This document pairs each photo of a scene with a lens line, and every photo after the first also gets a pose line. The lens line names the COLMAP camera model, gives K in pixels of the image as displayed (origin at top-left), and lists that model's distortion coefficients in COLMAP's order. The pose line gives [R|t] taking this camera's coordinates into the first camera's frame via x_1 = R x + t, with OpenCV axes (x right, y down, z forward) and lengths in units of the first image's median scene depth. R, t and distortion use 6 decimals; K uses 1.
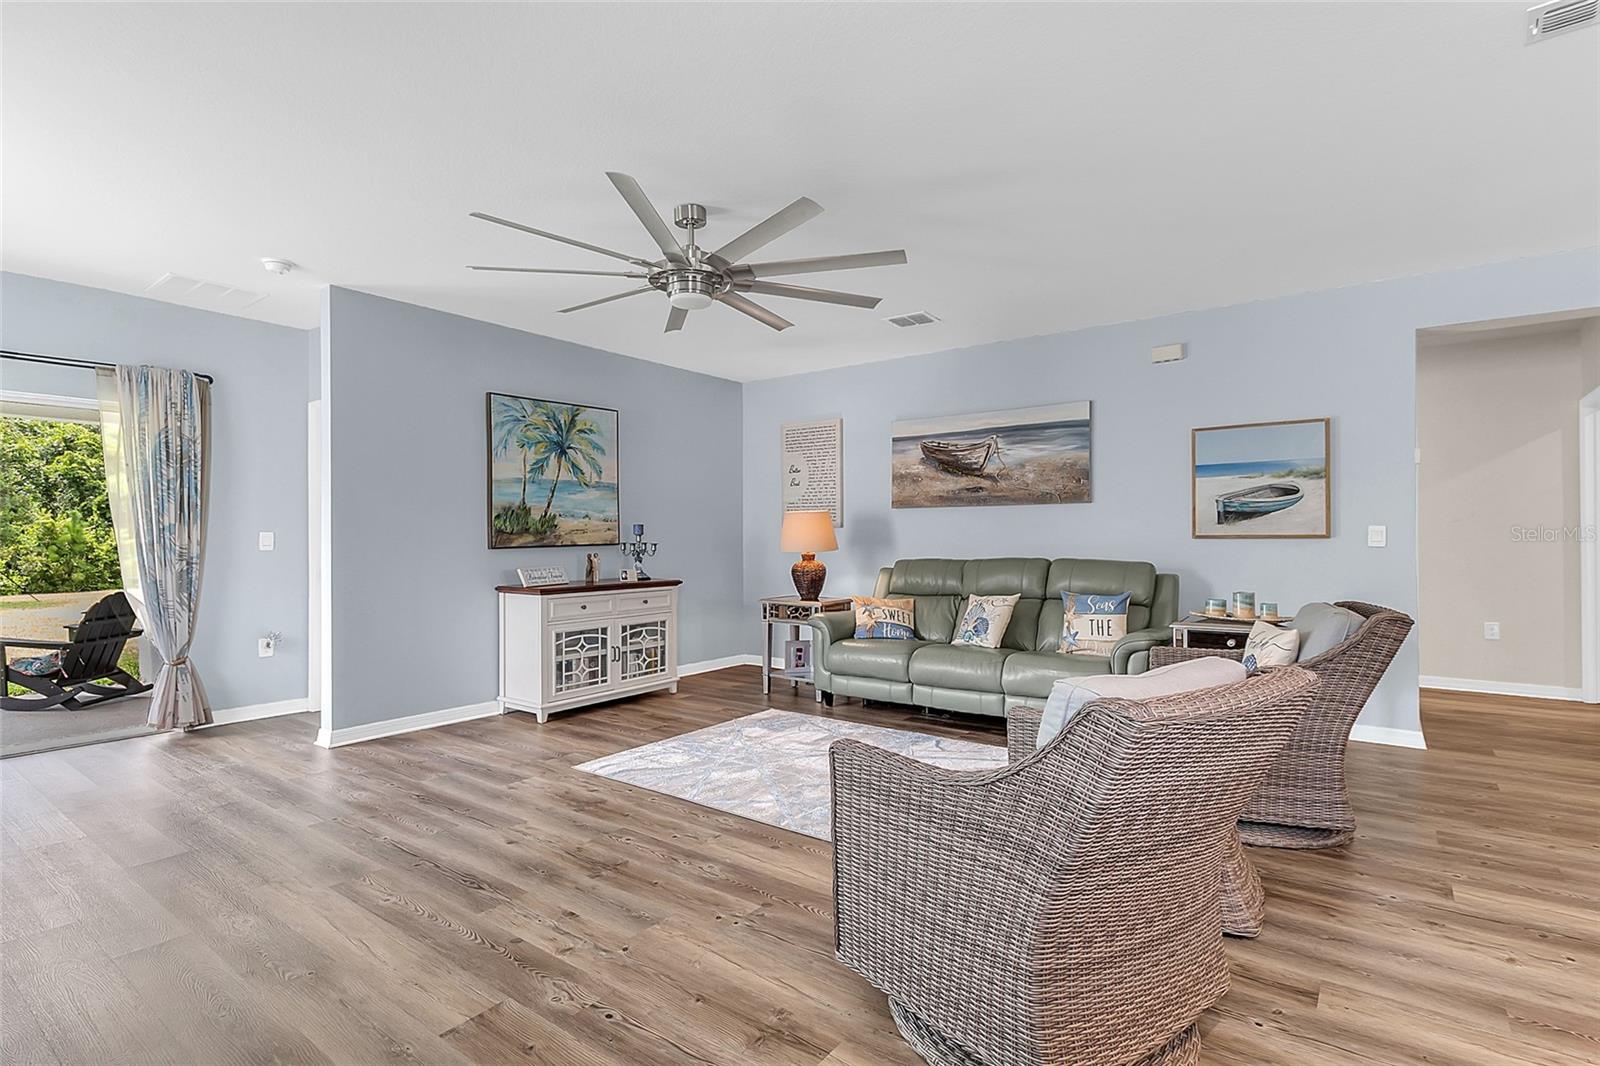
lens RADIAL K [[760.0, 0, 824.2], [0, 760.0, 535.9], [0, 0, 1]] dist [0.005361, -0.000561]
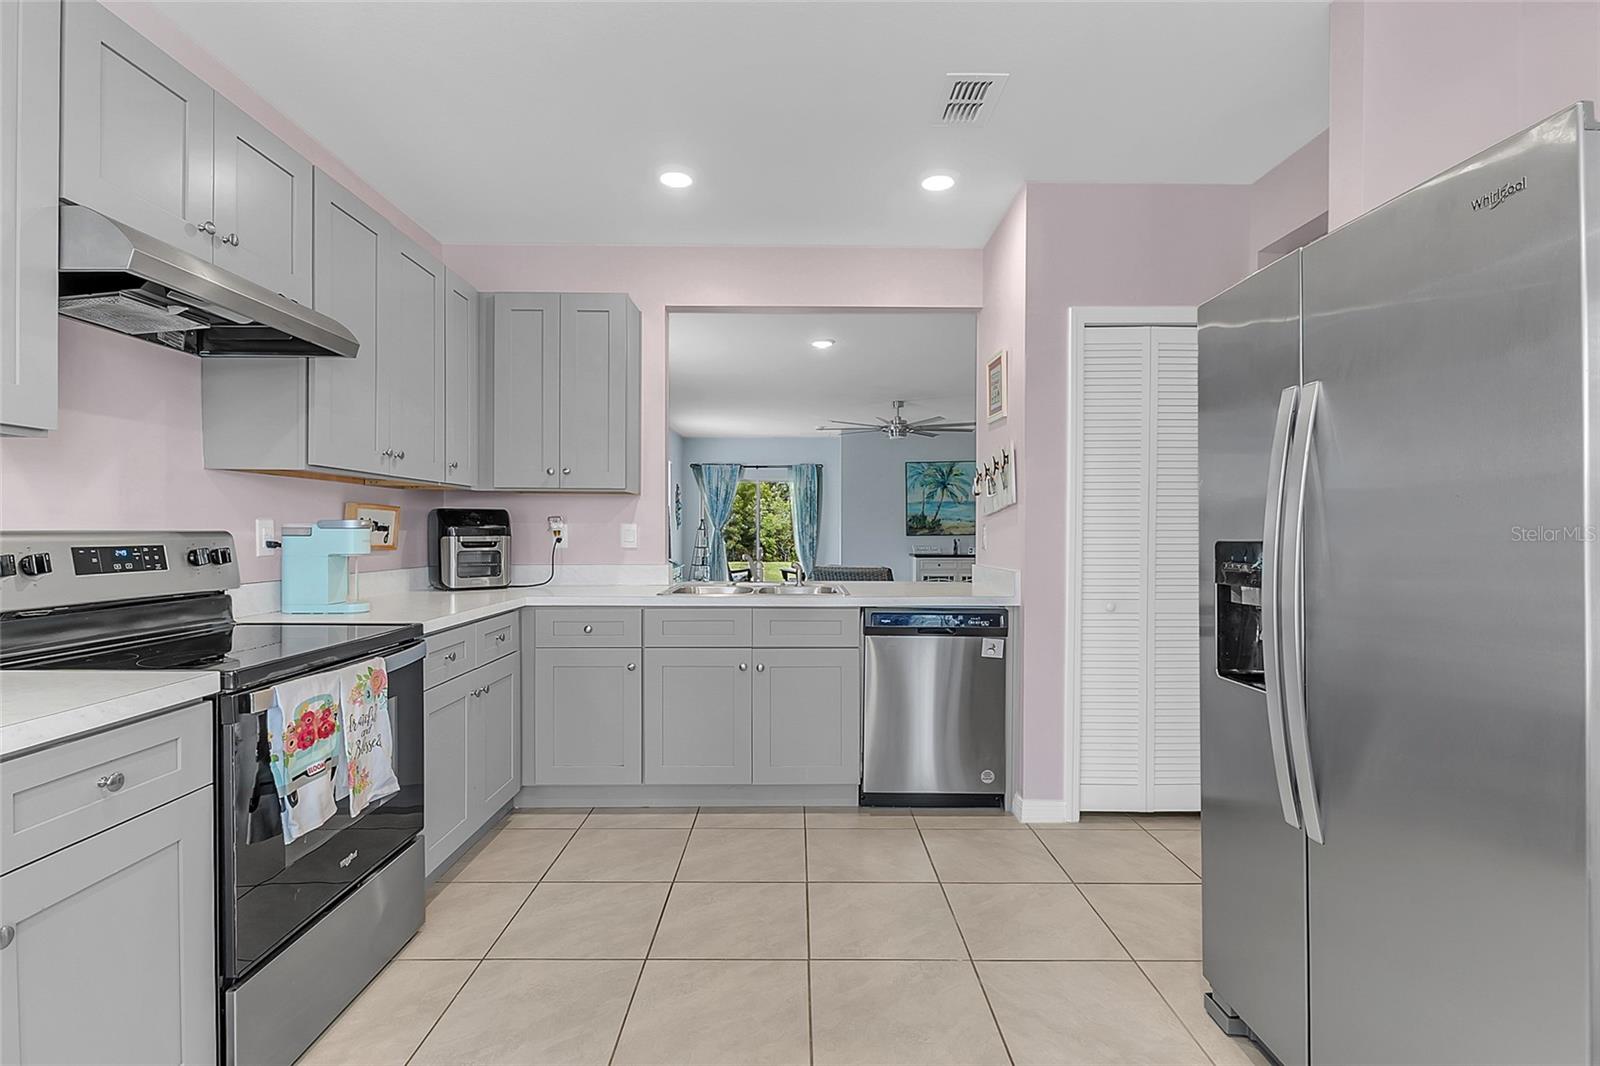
lens RADIAL K [[760.0, 0, 799.2], [0, 760.0, 531.7], [0, 0, 1]] dist [0.005361, -0.000561]
pose [[0.579925, 0.008523, -0.814625, 1.070083], [-0.002194, 0.999958, 0.008900, -0.011558], [0.814667, -0.003374, 0.579919, -0.456860]]
